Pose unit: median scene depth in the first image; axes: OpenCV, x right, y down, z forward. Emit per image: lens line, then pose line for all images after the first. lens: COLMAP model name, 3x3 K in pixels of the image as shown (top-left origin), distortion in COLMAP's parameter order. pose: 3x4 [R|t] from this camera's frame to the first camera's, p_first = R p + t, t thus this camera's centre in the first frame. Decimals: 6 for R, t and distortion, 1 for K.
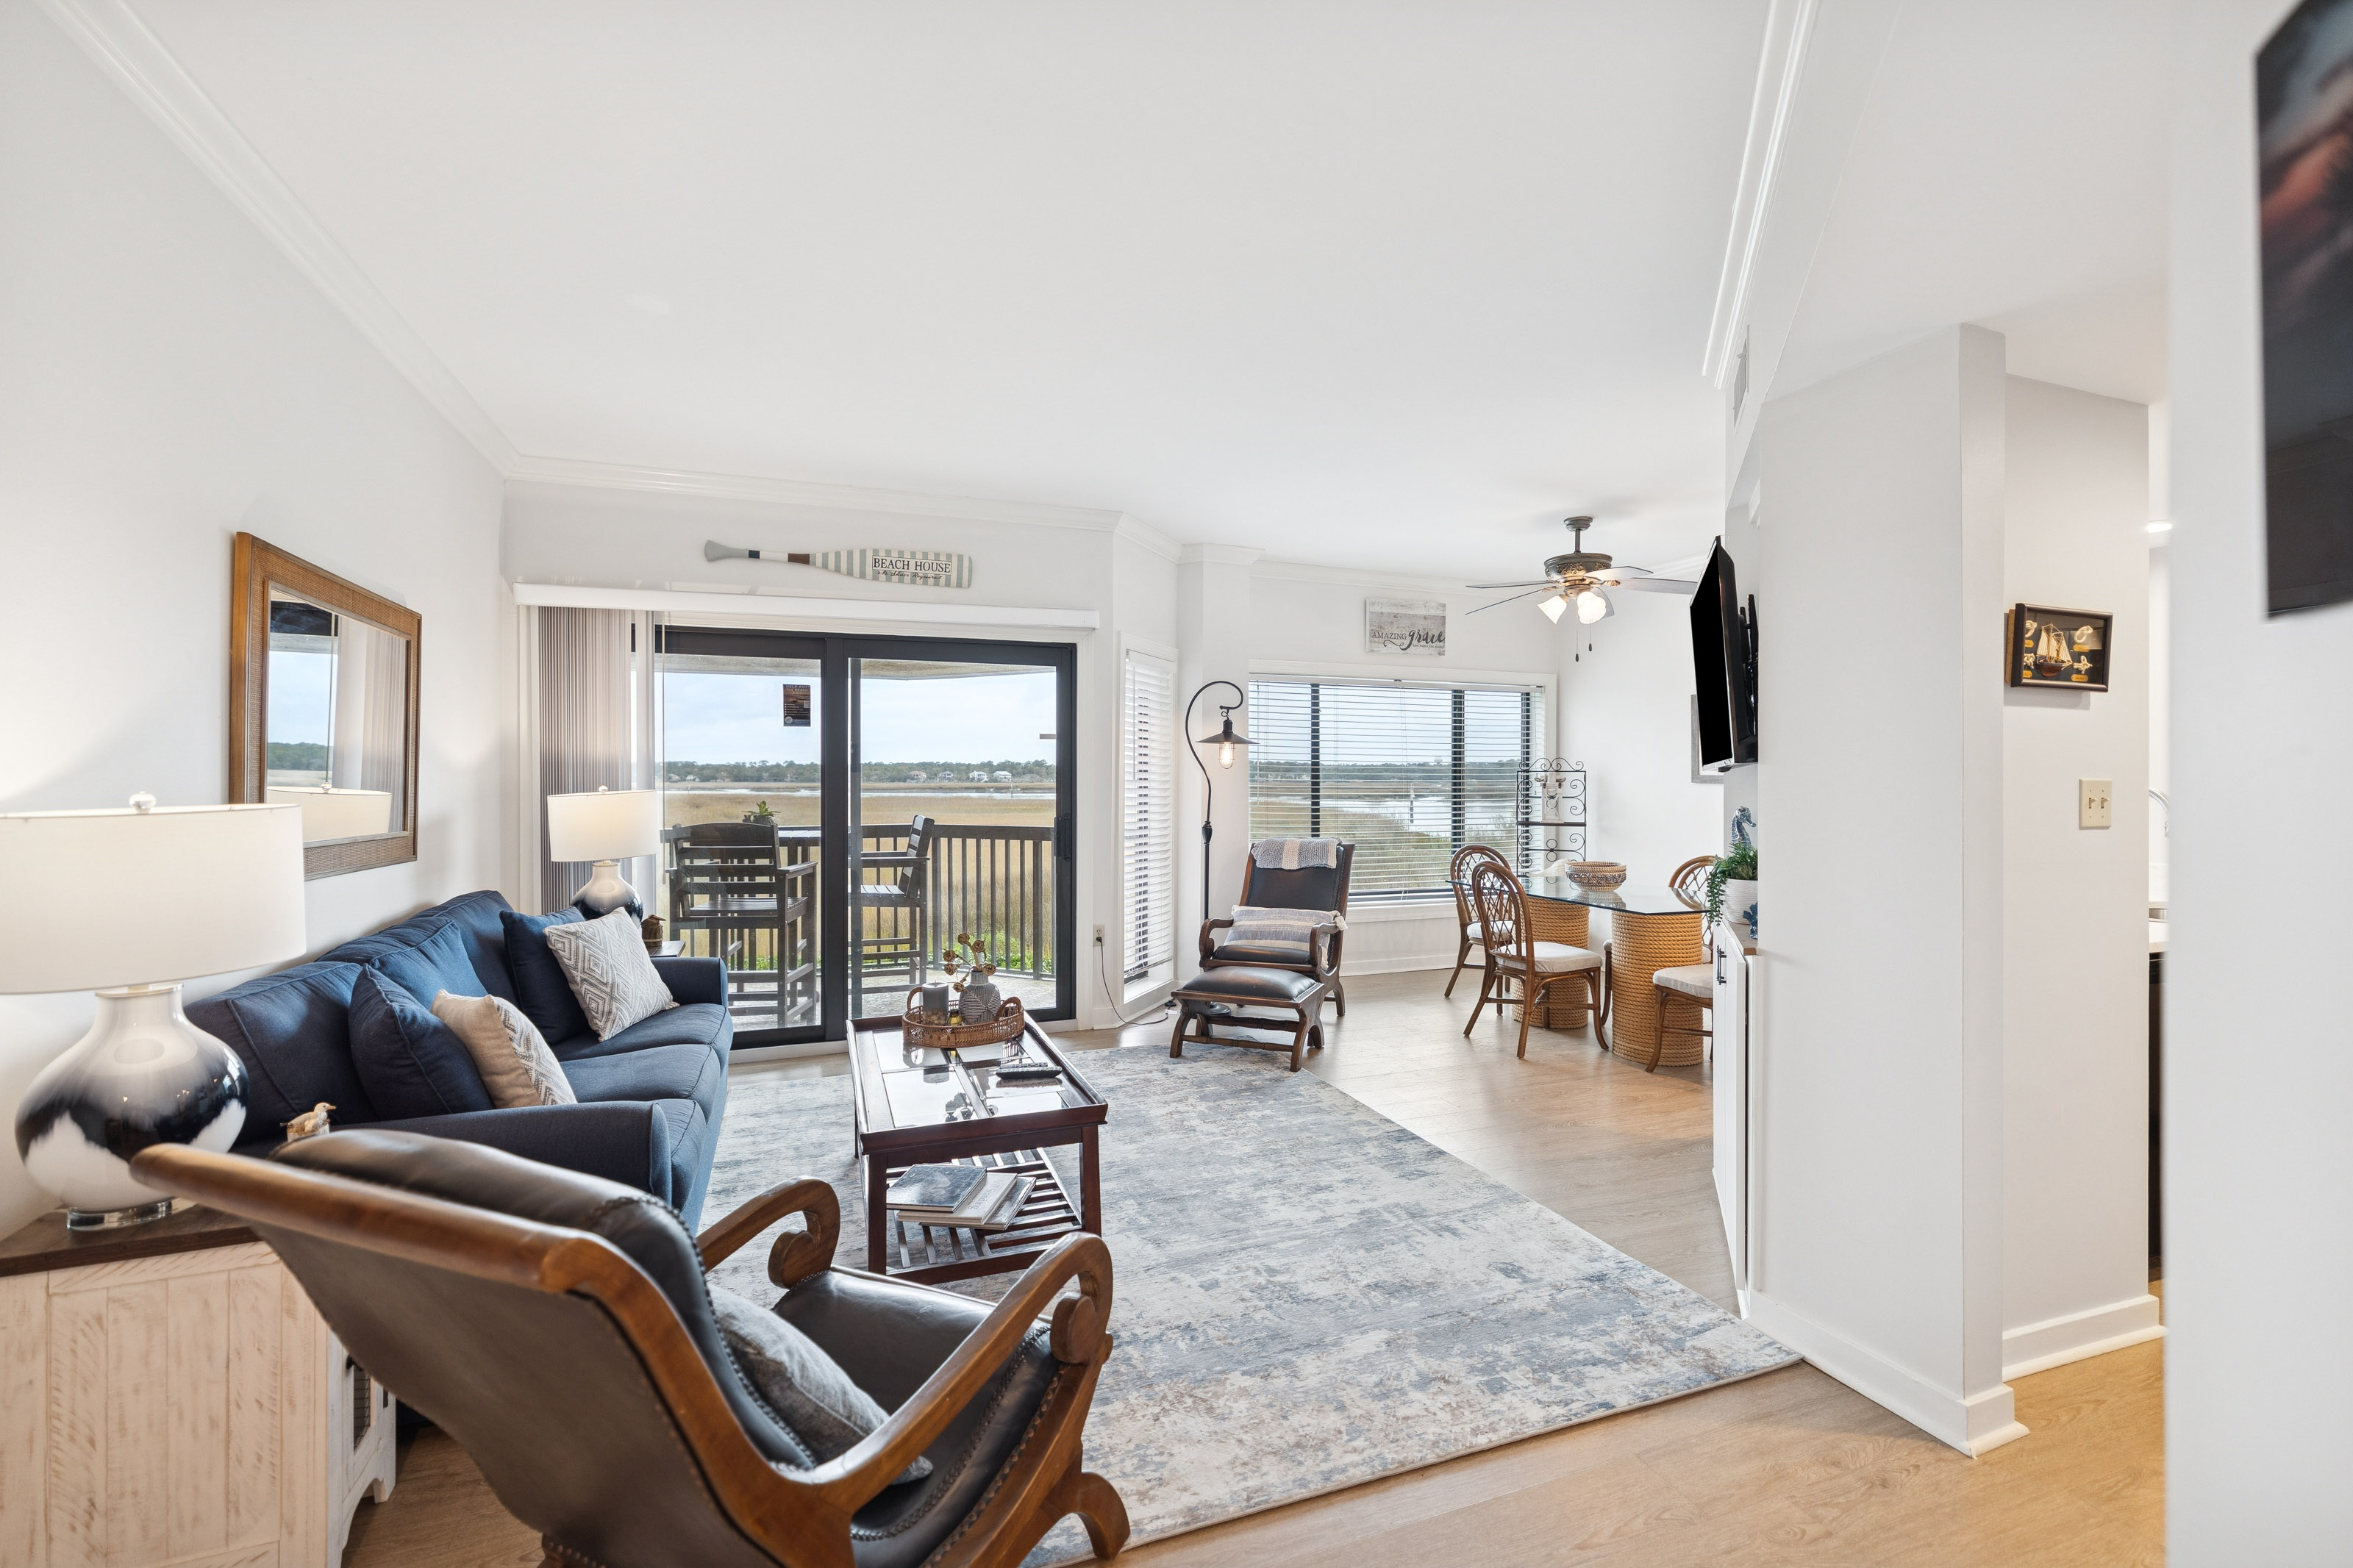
lens RADIAL K [[1010.1, 0, 1176.6], [0, 1010.1, 777.3], [0, 0, 1]] dist [0.002177, 0.000621]
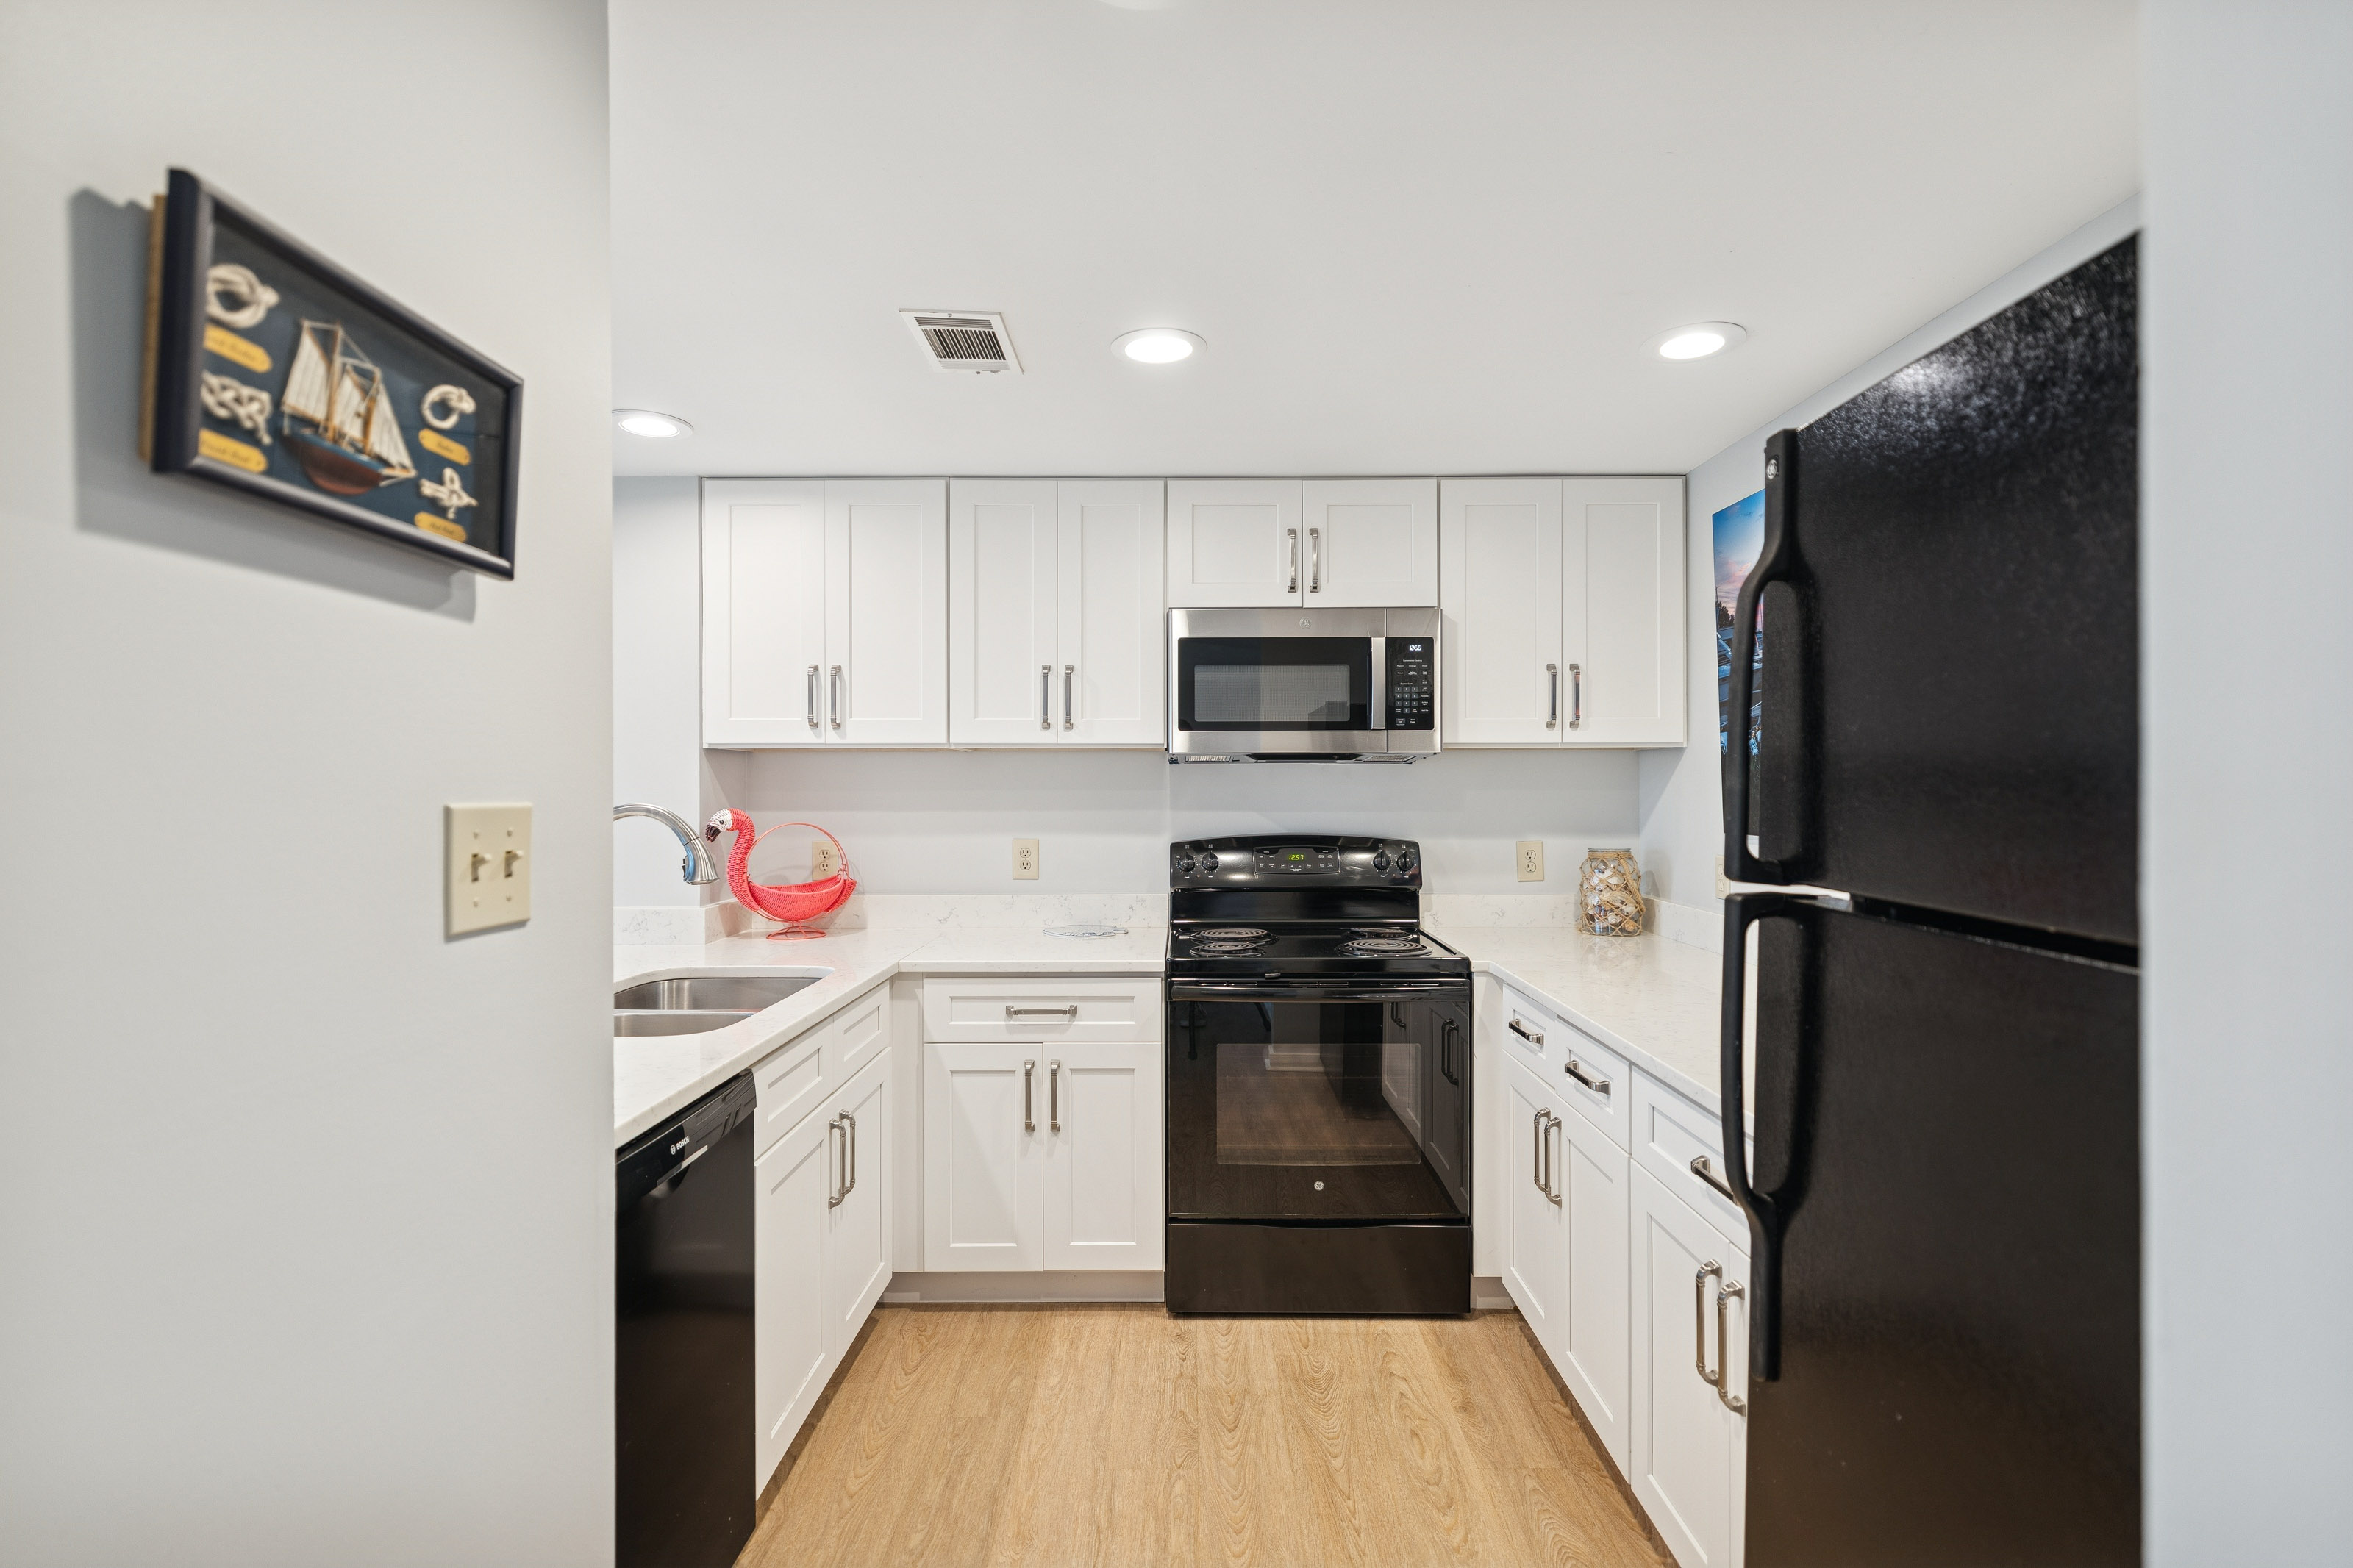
lens RADIAL K [[1042.6, 0, 1176.5], [0, 1042.6, 784.0], [0, 0, 1]] dist [-0.000050, 0.000019]
pose [[0.362400, 0.001248, 0.932022, 0.639324], [0.003169, 0.999992, -0.002571, -0.003967], [-0.932017, 0.003885, 0.362393, 0.619381]]
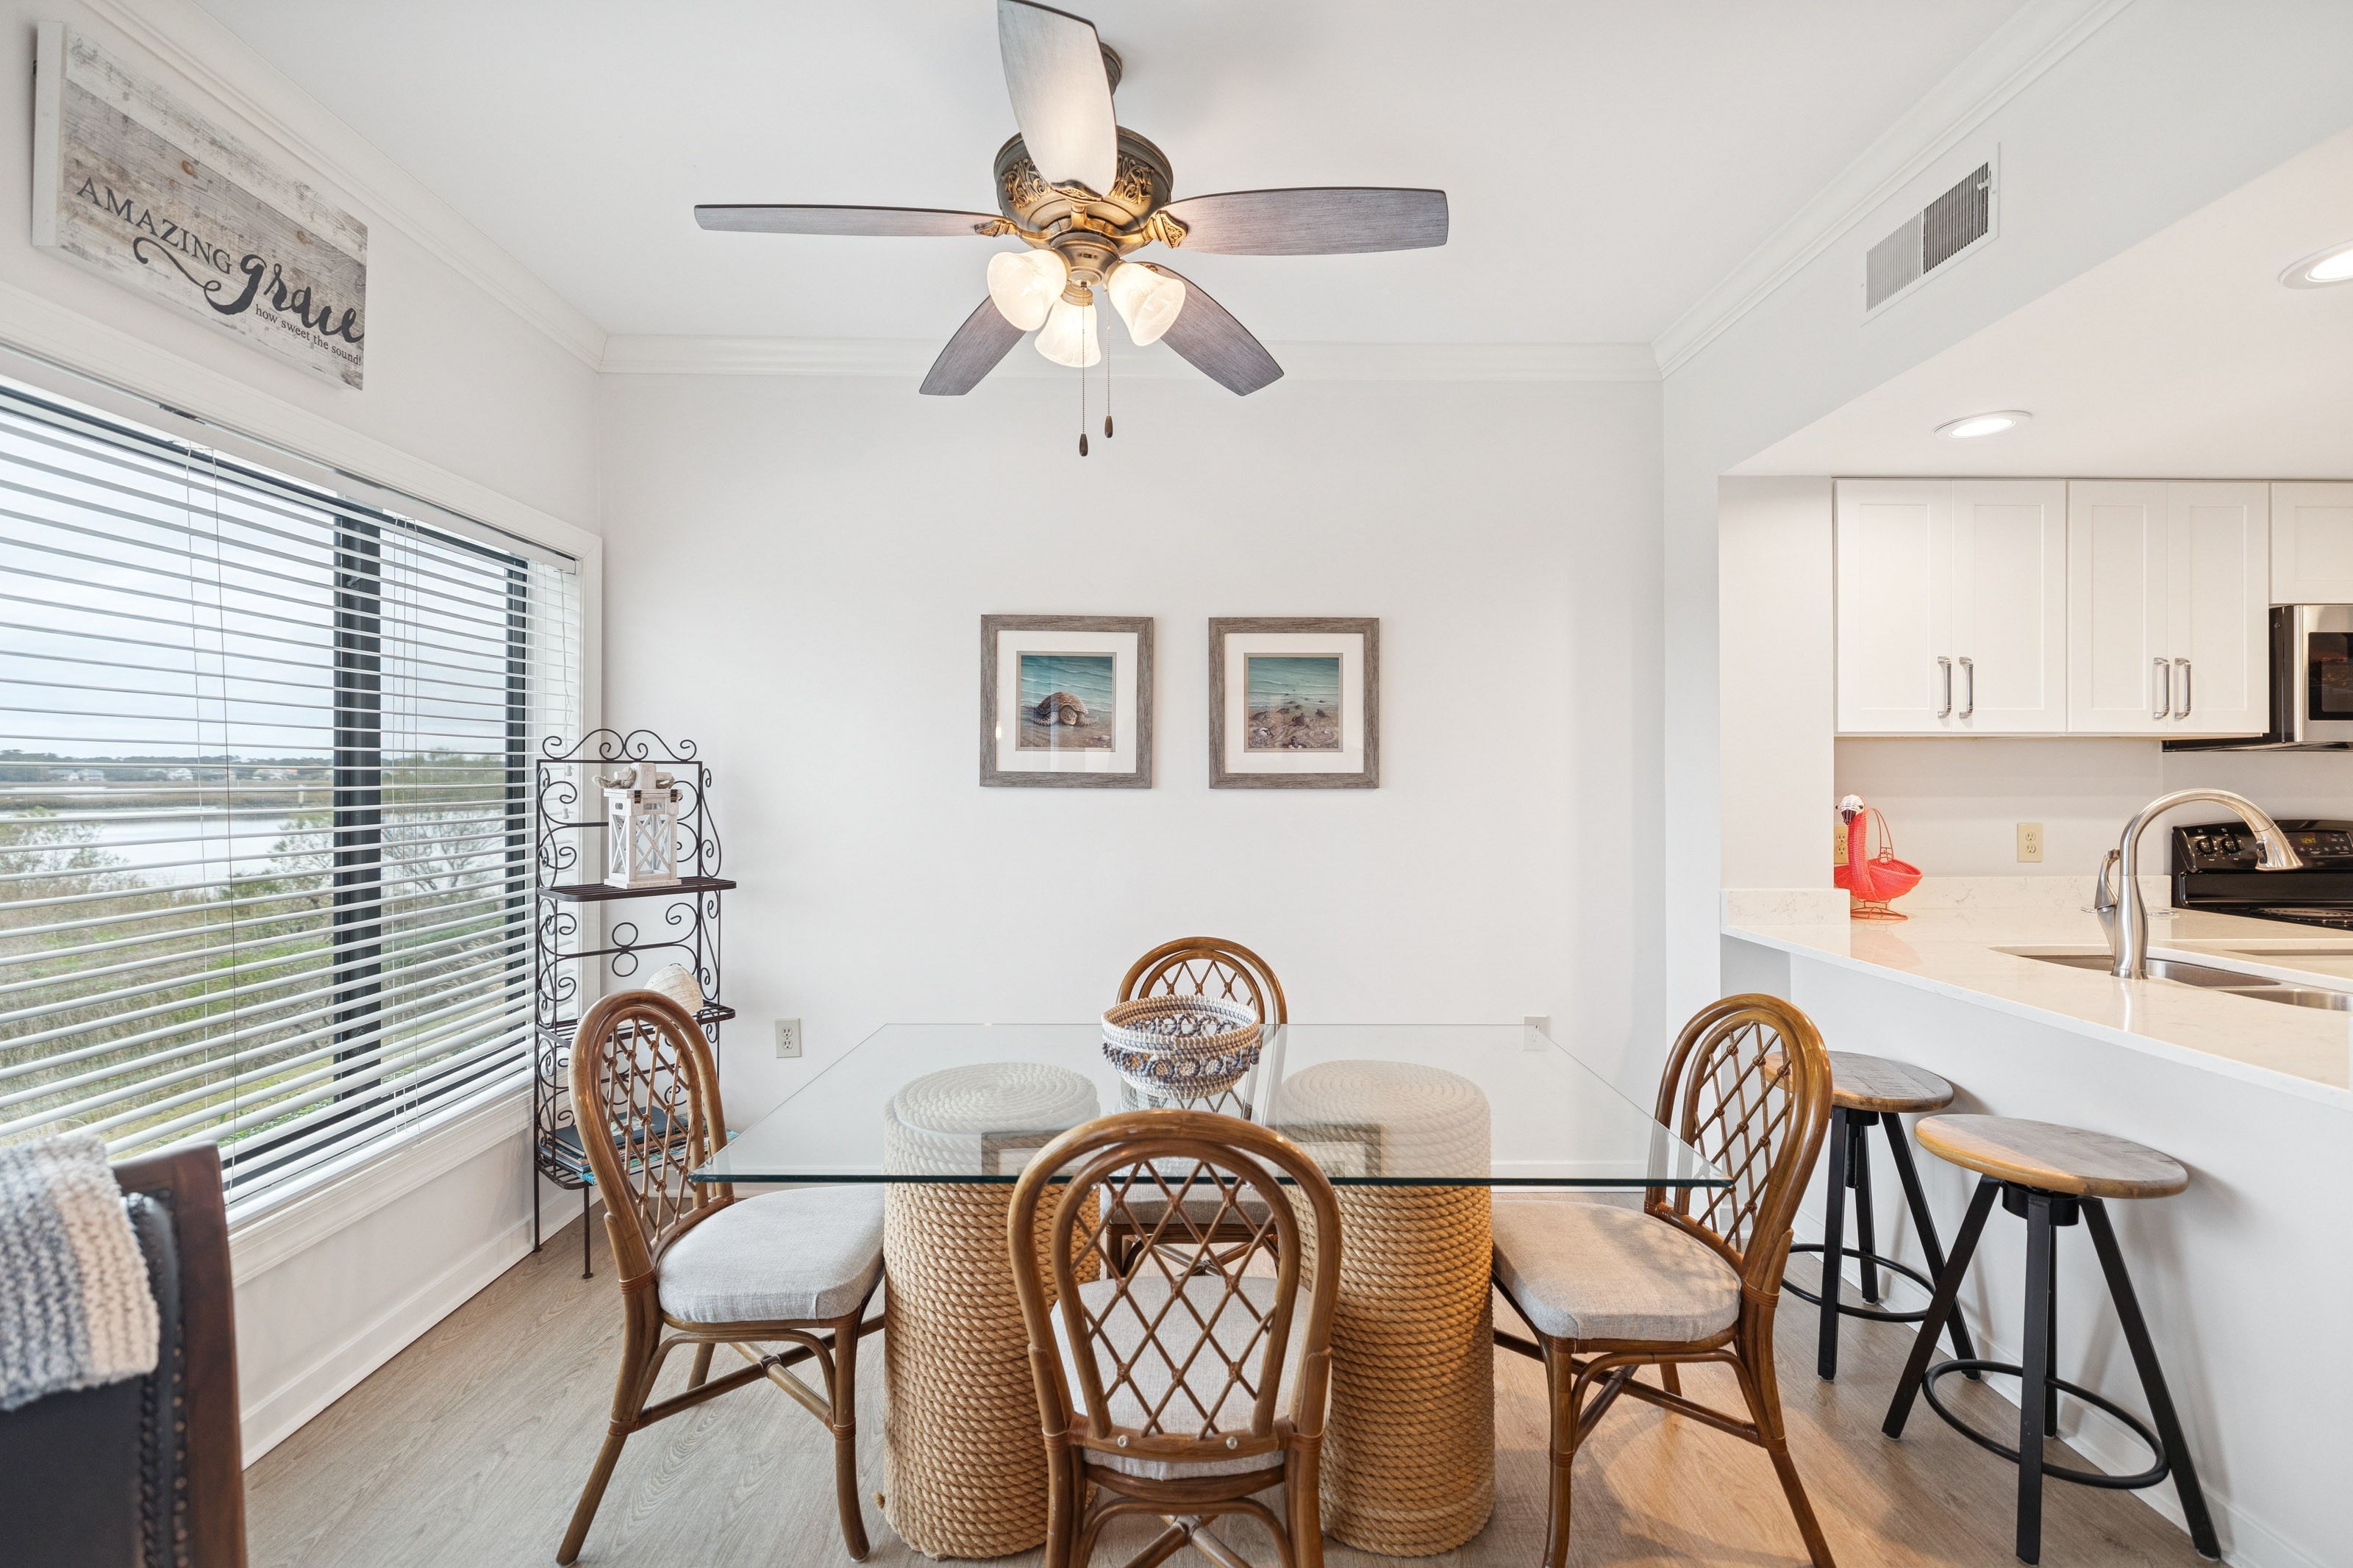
lens RADIAL K [[1010.1, 0, 1176.6], [0, 1010.1, 777.3], [0, 0, 1]] dist [0.002177, 0.000621]
pose [[0.344595, -0.002920, 0.938747, 0.137039], [0.000714, 0.999996, 0.002848, -0.004239], [-0.938751, -0.000311, 0.344595, 1.899798]]
